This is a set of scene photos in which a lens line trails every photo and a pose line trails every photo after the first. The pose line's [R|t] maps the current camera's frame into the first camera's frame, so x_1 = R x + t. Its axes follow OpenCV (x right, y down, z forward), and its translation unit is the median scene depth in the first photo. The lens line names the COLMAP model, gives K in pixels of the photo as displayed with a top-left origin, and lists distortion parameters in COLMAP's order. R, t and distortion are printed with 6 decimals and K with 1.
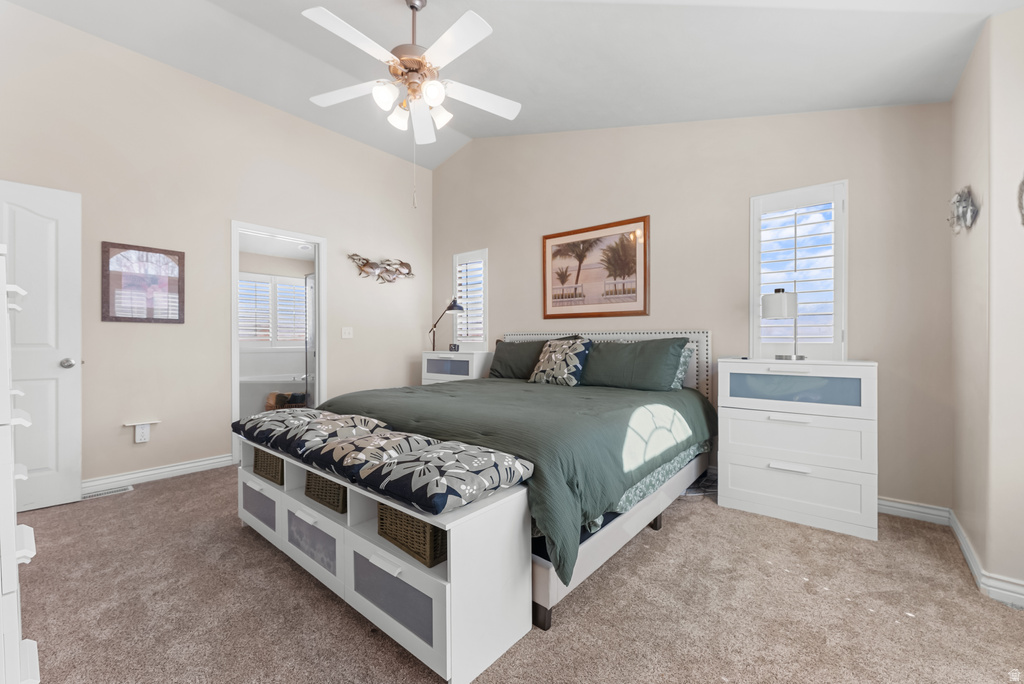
lens RADIAL K [[421.8, 0, 509.1], [0, 421.8, 342.8], [0, 0, 1]] dist [-0.003298, -0.000714]
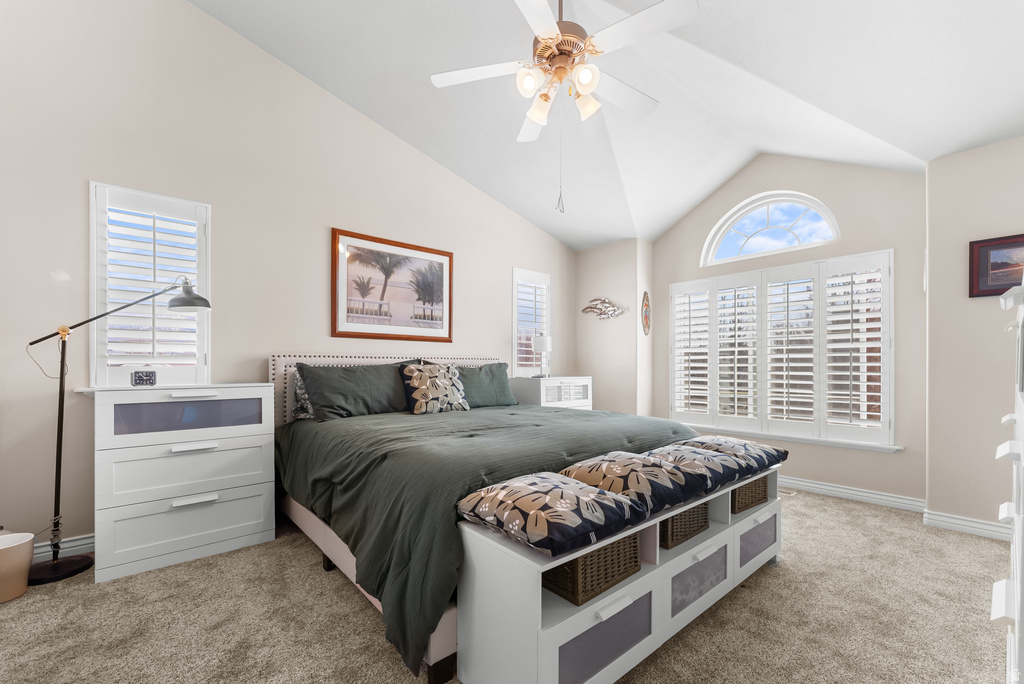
lens RADIAL K [[447.4, 0, 504.4], [0, 447.4, 364.2], [0, 0, 1]] dist [0.009274, 0.000090]
pose [[0.138558, 0.002804, 0.990350, -0.745015], [0.000507, 0.999996, -0.002902, -0.003602], [-0.990354, 0.000904, 0.138556, 0.631440]]
